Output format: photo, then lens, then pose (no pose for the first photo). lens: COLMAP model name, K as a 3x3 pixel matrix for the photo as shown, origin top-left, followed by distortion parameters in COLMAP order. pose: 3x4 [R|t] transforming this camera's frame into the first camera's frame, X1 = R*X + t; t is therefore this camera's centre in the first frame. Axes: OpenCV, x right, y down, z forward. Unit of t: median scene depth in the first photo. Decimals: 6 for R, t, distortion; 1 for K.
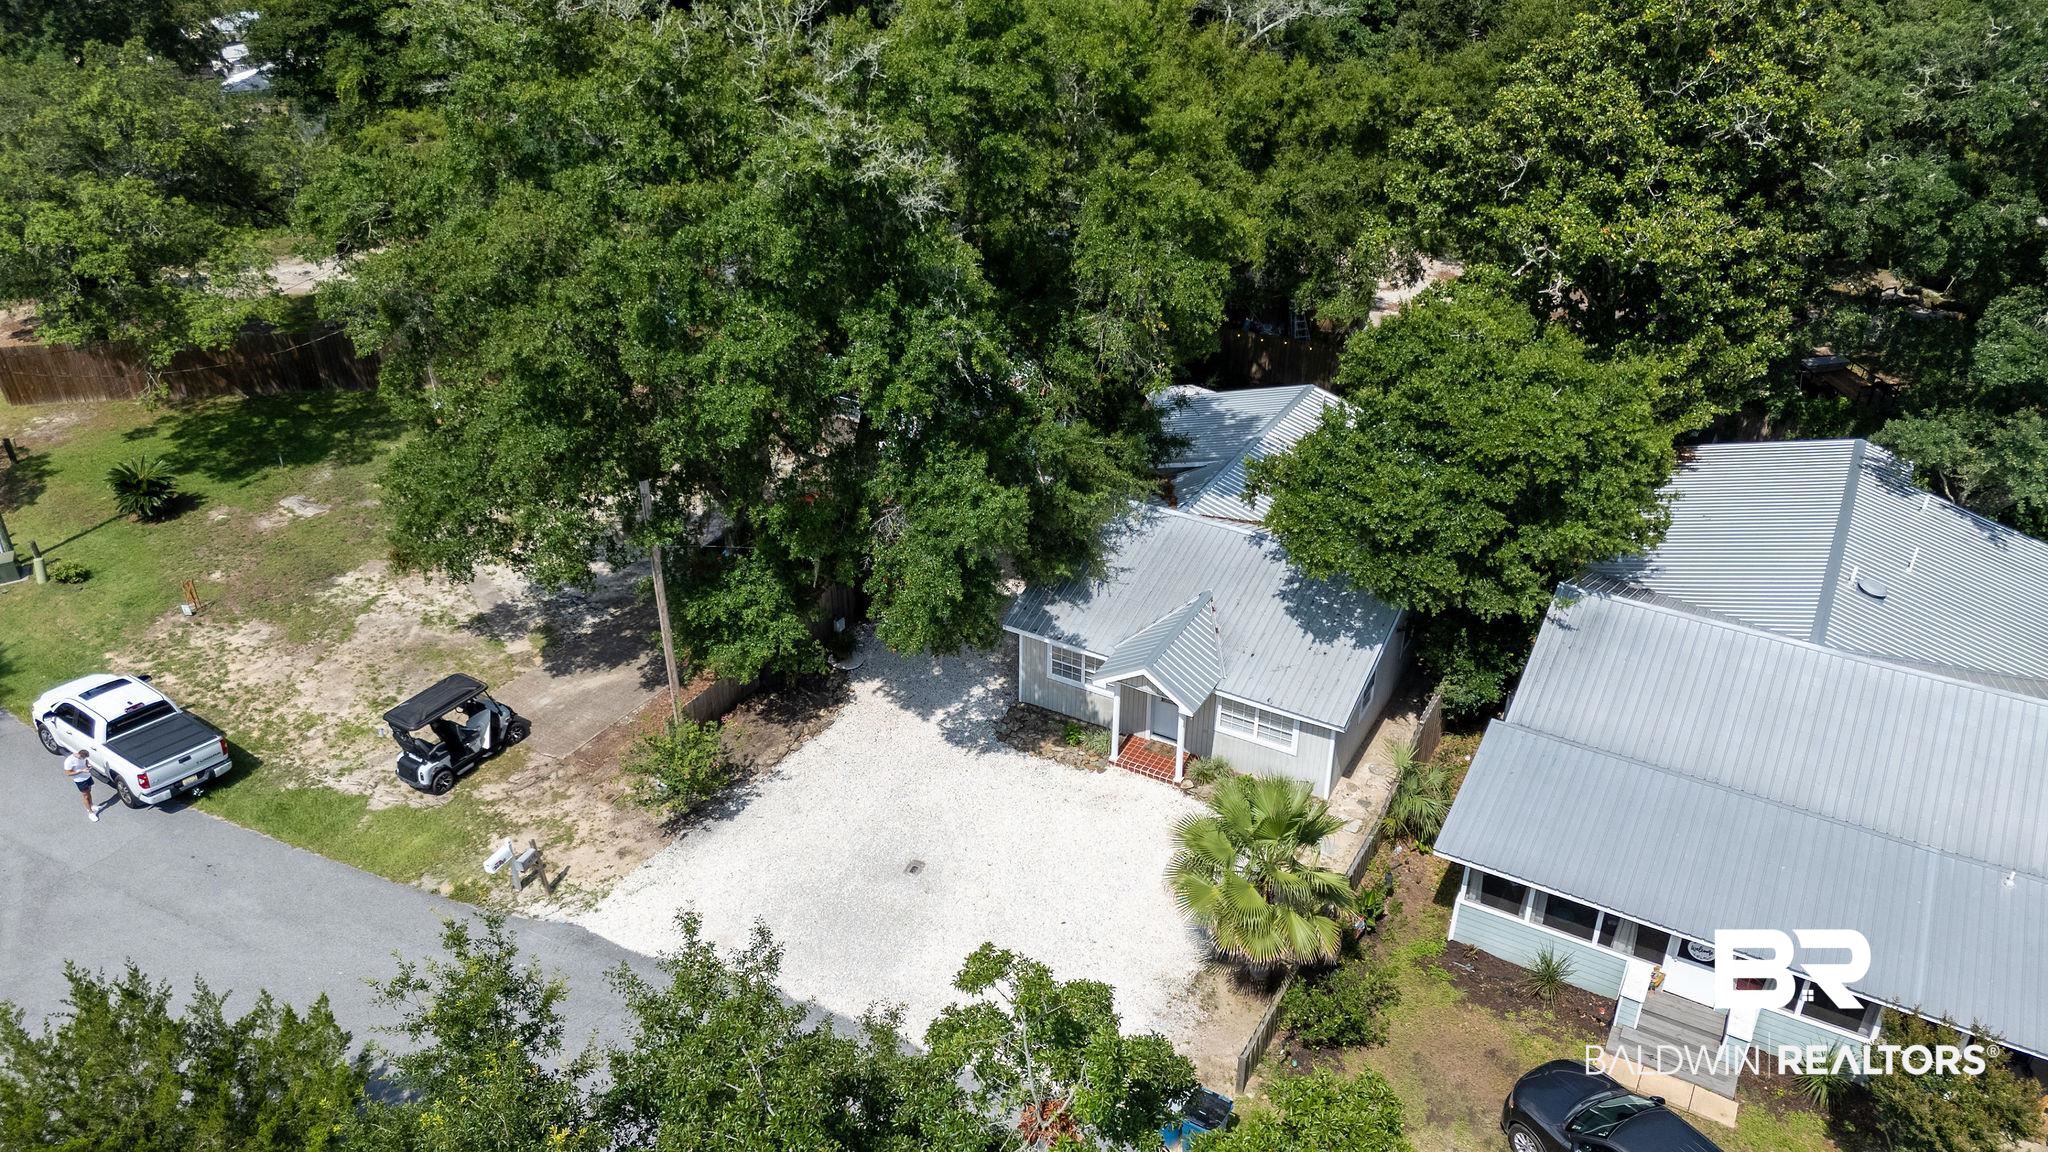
lens RADIAL K [[1511.5, 0, 1024.0], [0, 1511.5, 576.0], [0, 0, 1]] dist [0.041184, -0.044016]
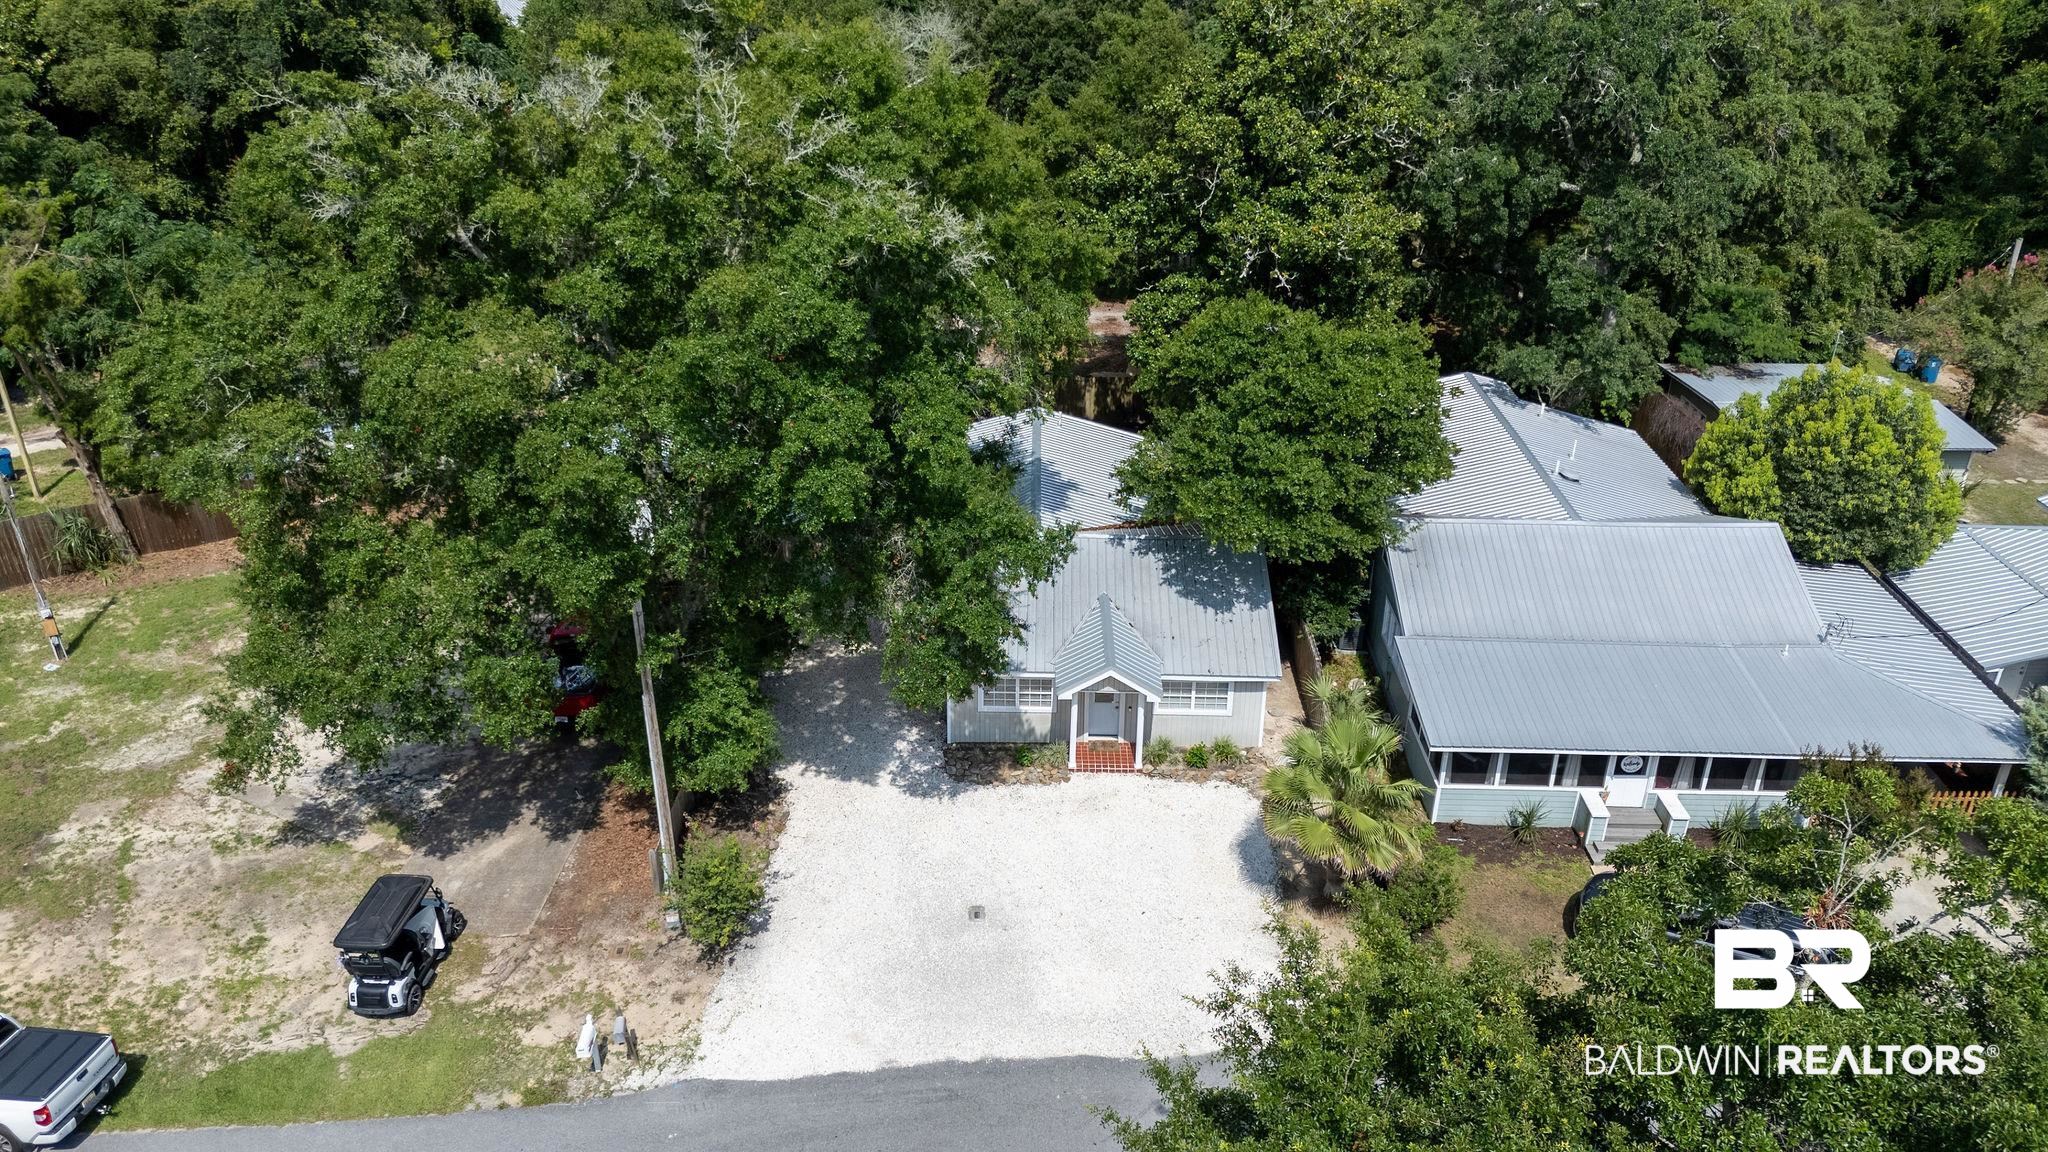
lens RADIAL K [[1511.5, 0, 1024.0], [0, 1511.5, 576.0], [0, 0, 1]] dist [0.041184, -0.044016]
pose [[0.878473, -0.213699, 0.427338, -0.396480], [0.231146, 0.972853, 0.011330, -0.028779], [-0.418158, 0.088824, 0.904021, 0.045492]]
